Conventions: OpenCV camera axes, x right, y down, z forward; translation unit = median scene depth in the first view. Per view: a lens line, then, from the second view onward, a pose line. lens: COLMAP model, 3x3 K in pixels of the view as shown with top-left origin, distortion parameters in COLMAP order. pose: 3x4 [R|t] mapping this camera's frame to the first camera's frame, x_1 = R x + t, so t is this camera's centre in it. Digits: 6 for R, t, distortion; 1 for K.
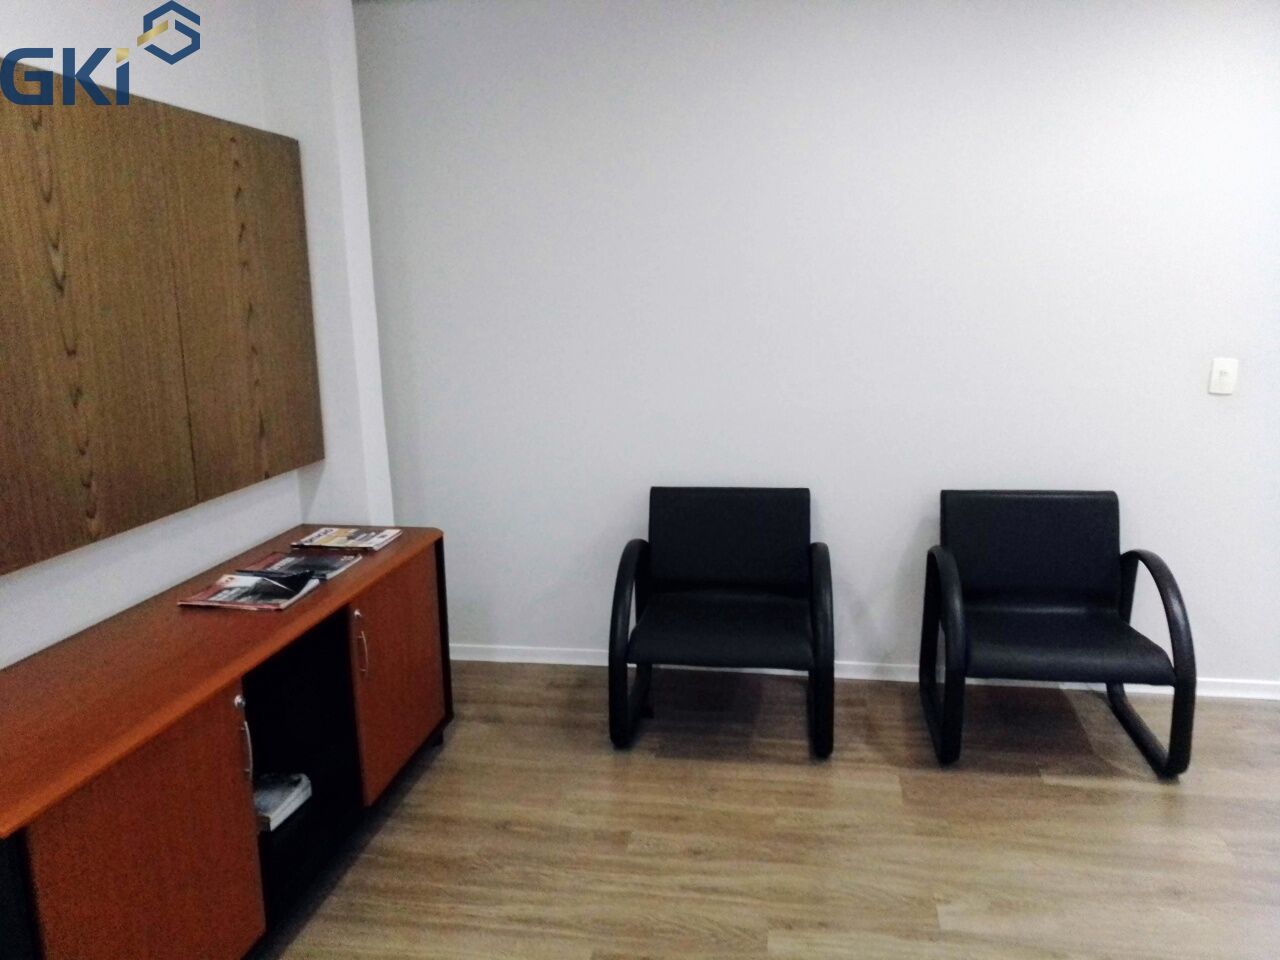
lens RADIAL K [[979.0, 0, 640.0], [0, 979.0, 480.0], [0, 0, 1]] dist [-0.000839, -0.004568]
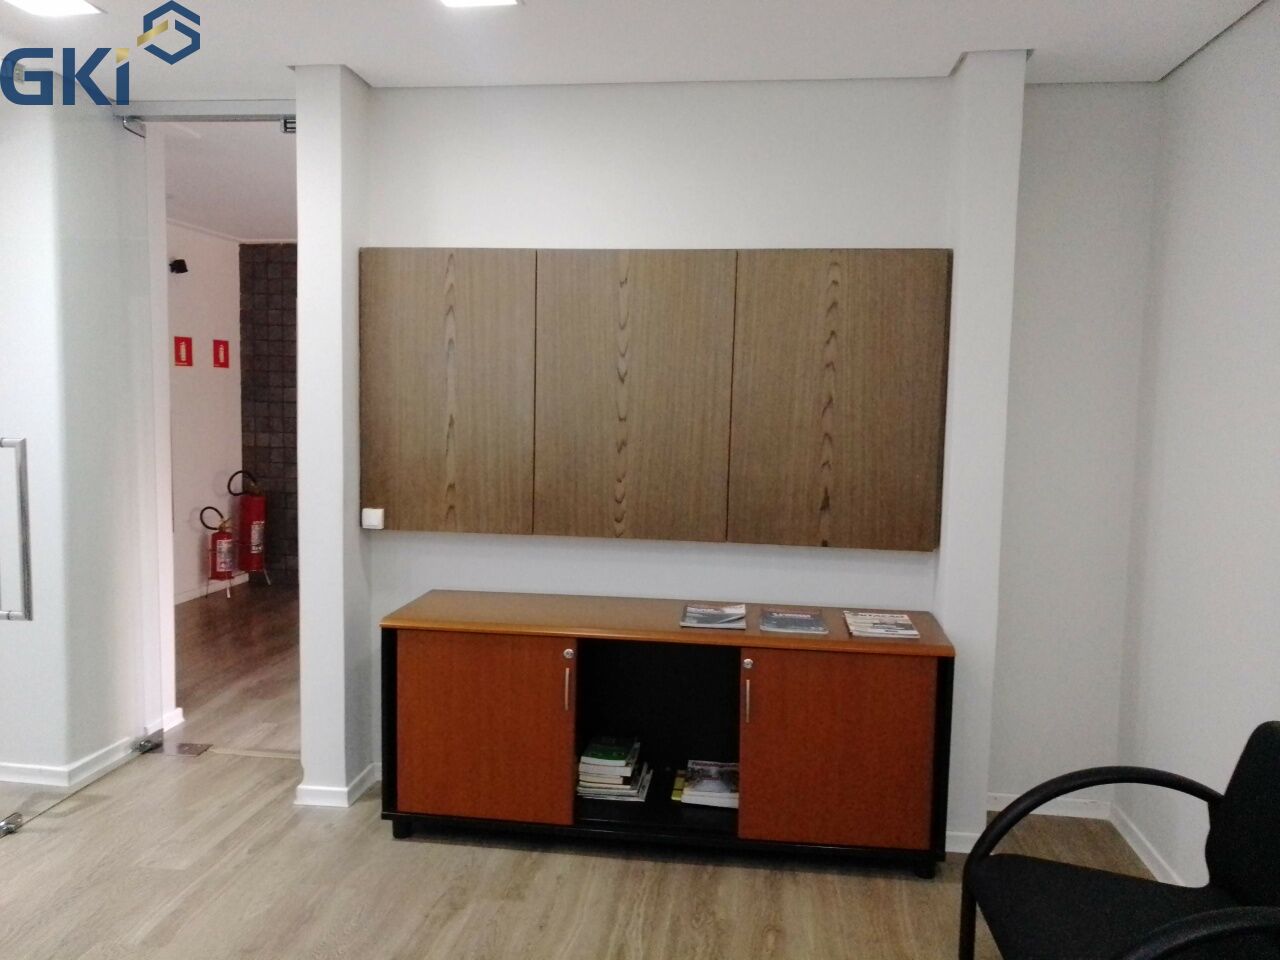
lens RADIAL K [[995.7, 0, 640.0], [0, 995.7, 480.0], [0, 0, 1]] dist [0.087126, -0.001397]
pose [[0.034188, 0.103530, -0.994039, 0.943218], [-0.215892, 0.971902, 0.093799, -0.169968], [0.975819, 0.211398, 0.055579, 0.838986]]
